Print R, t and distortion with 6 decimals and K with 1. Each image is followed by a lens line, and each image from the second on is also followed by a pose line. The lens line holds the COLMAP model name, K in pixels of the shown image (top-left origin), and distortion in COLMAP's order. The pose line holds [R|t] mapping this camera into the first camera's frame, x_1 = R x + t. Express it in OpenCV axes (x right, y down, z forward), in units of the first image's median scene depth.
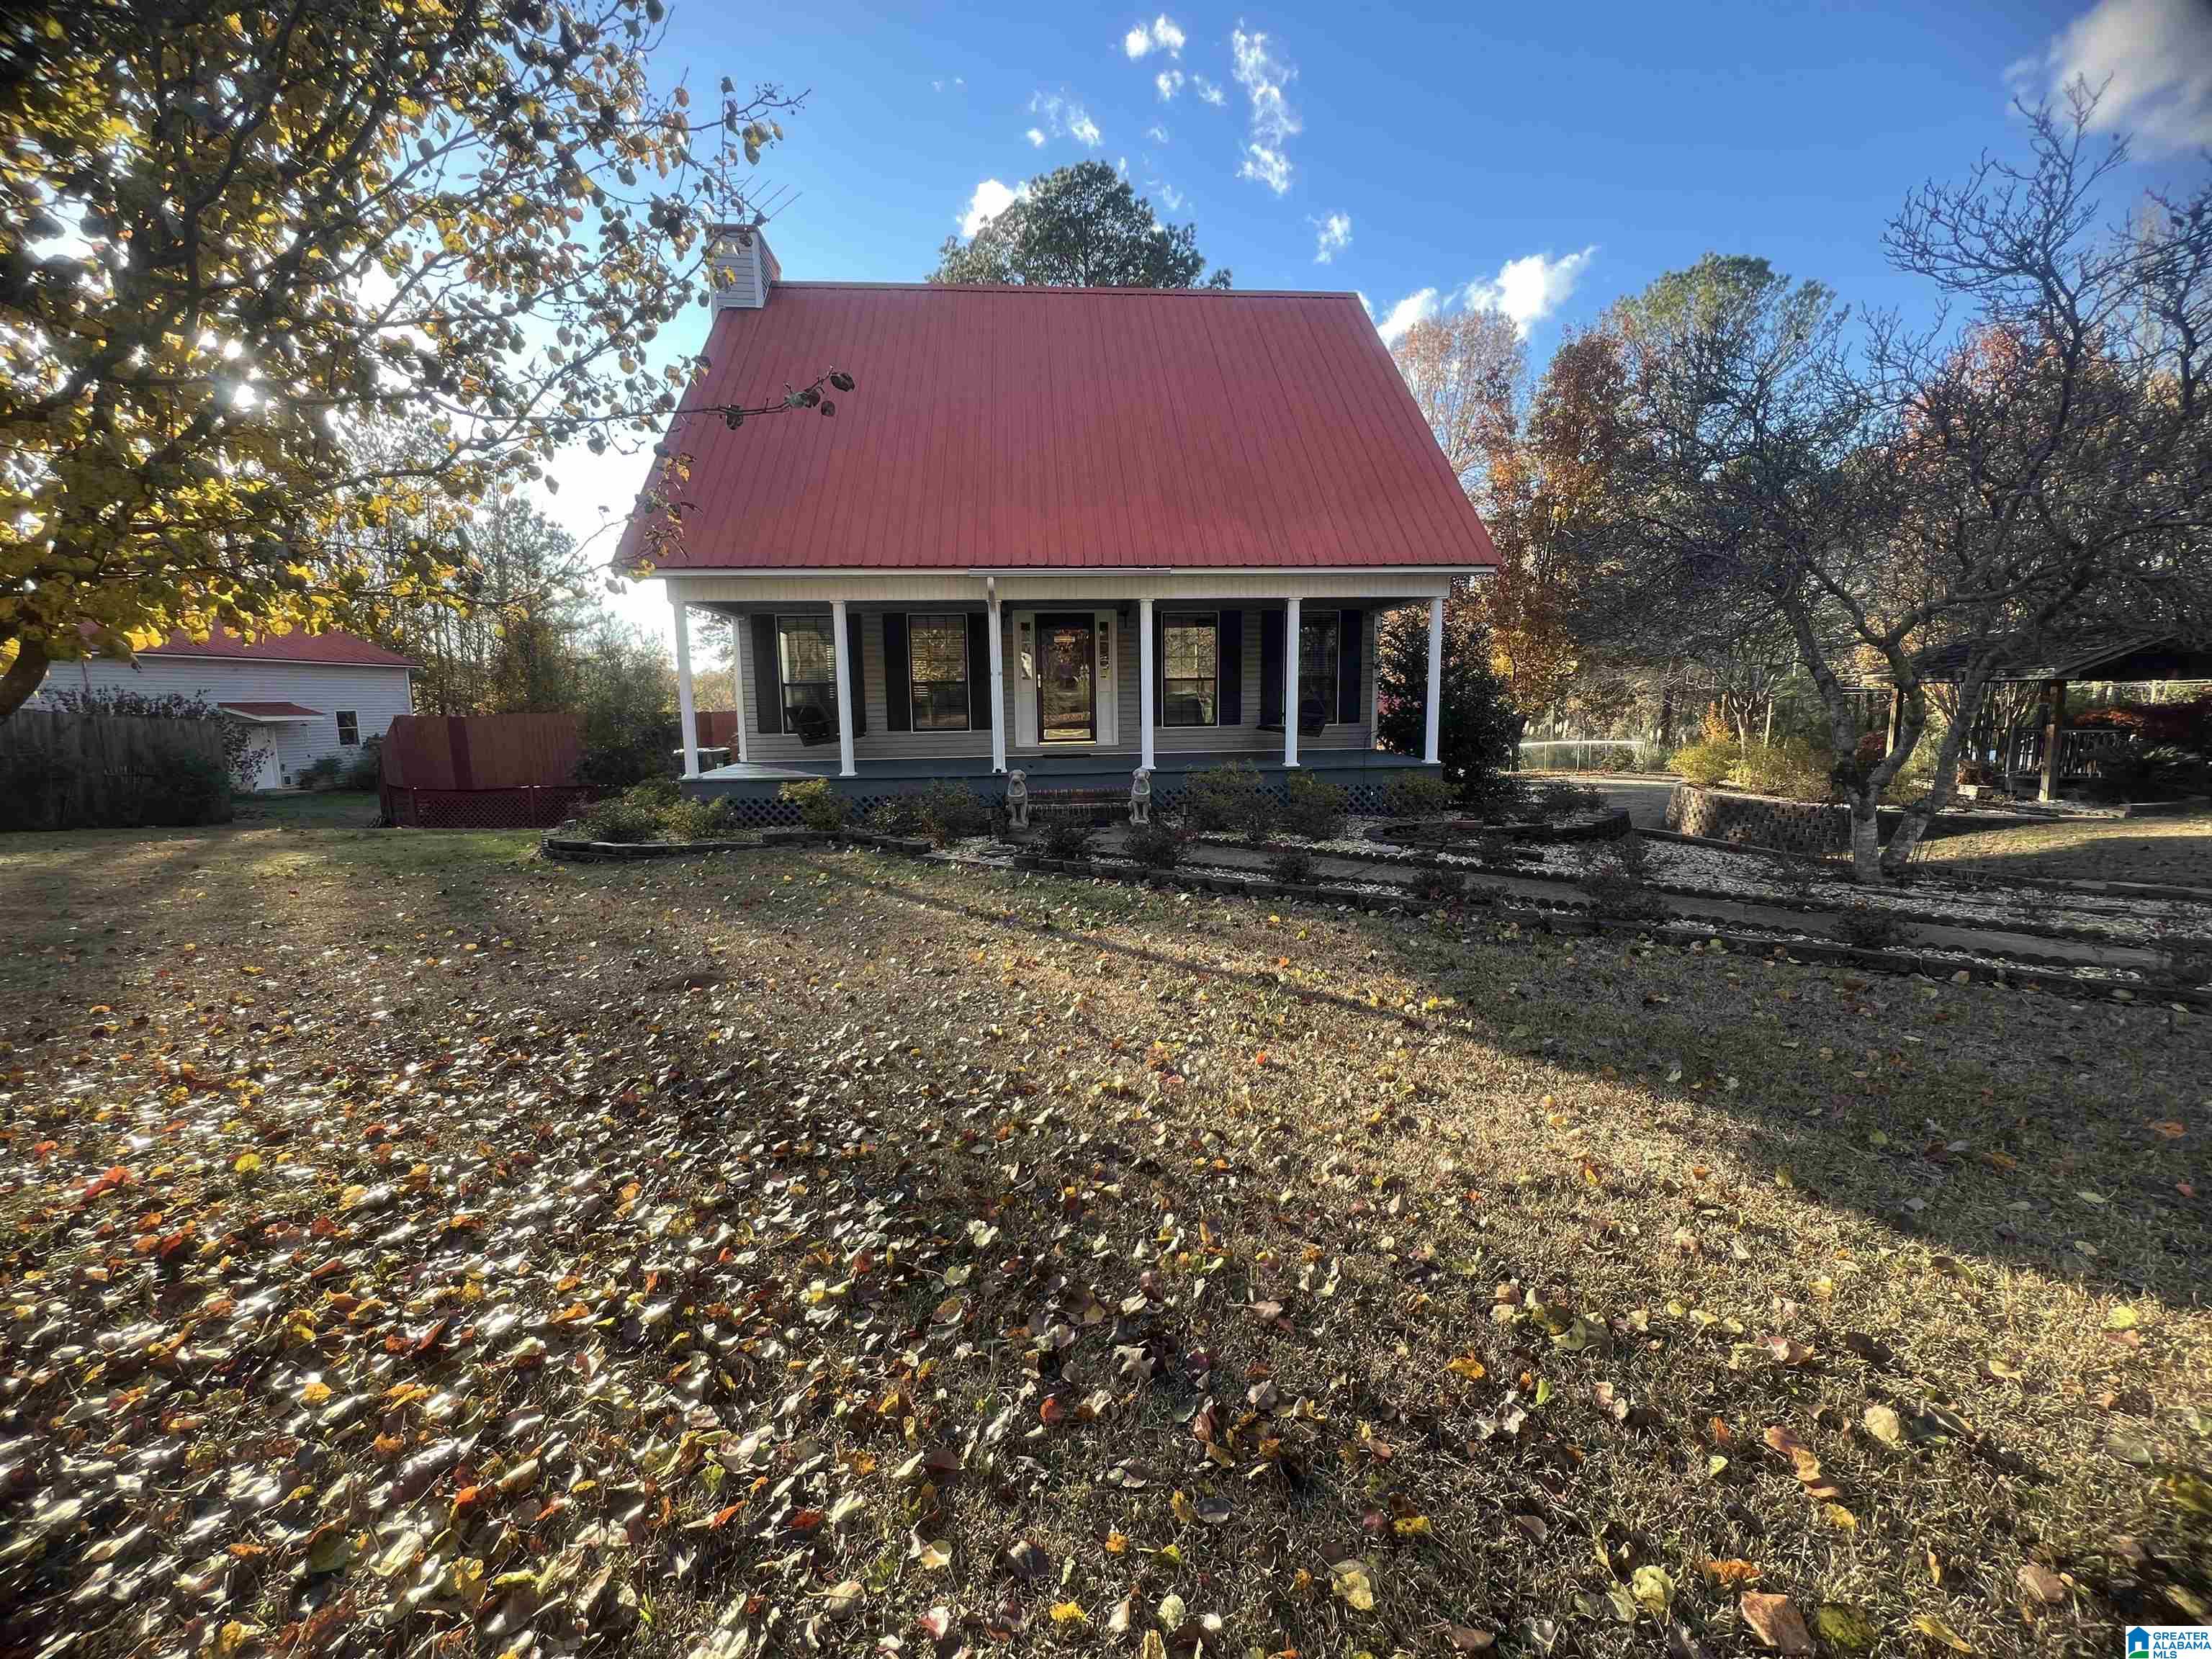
lens RADIAL K [[878.3, 0, 1115.2], [0, 878.3, 819.5], [0, 0, 1]] dist [0.000850, 0.000418]
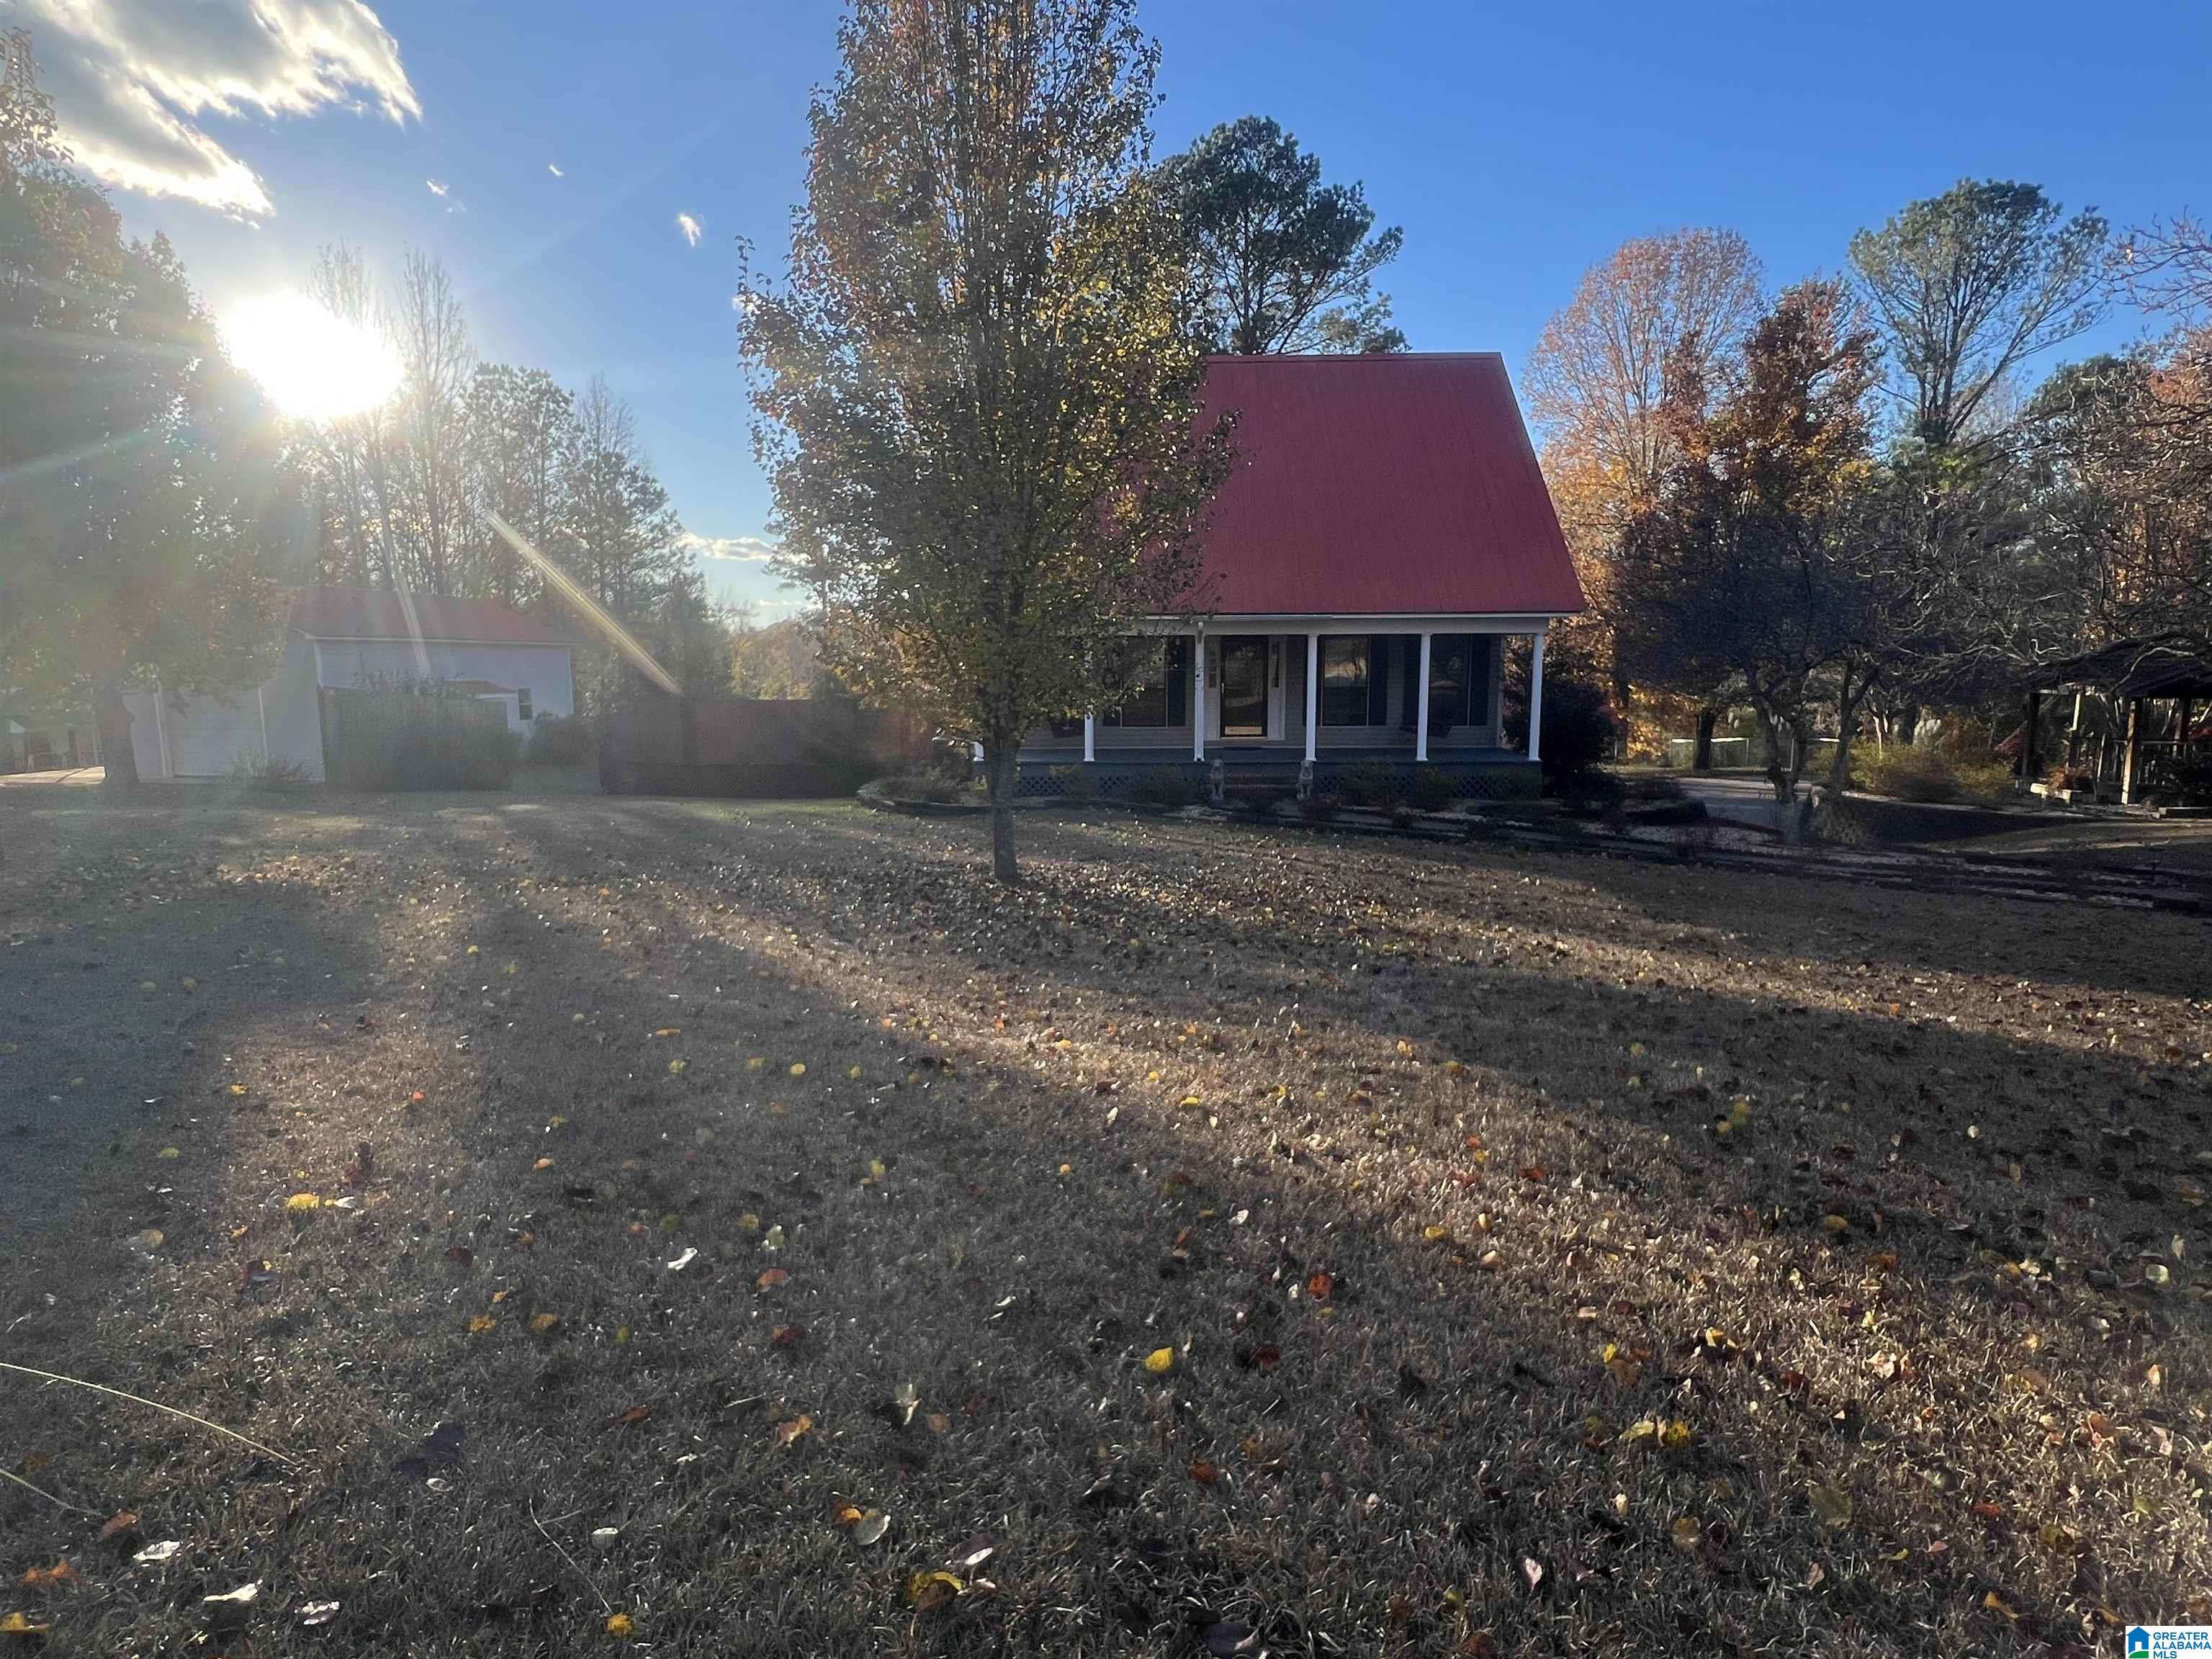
lens RADIAL K [[1207.2, 0, 1095.9], [0, 1207.2, 829.7], [0, 0, 1]] dist [0.003931, 0.001835]
pose [[0.992839, 0.026265, -0.116534, -0.067462], [-0.025726, 0.999650, 0.006126, 0.043225], [0.116654, -0.003084, 0.993168, -0.824949]]
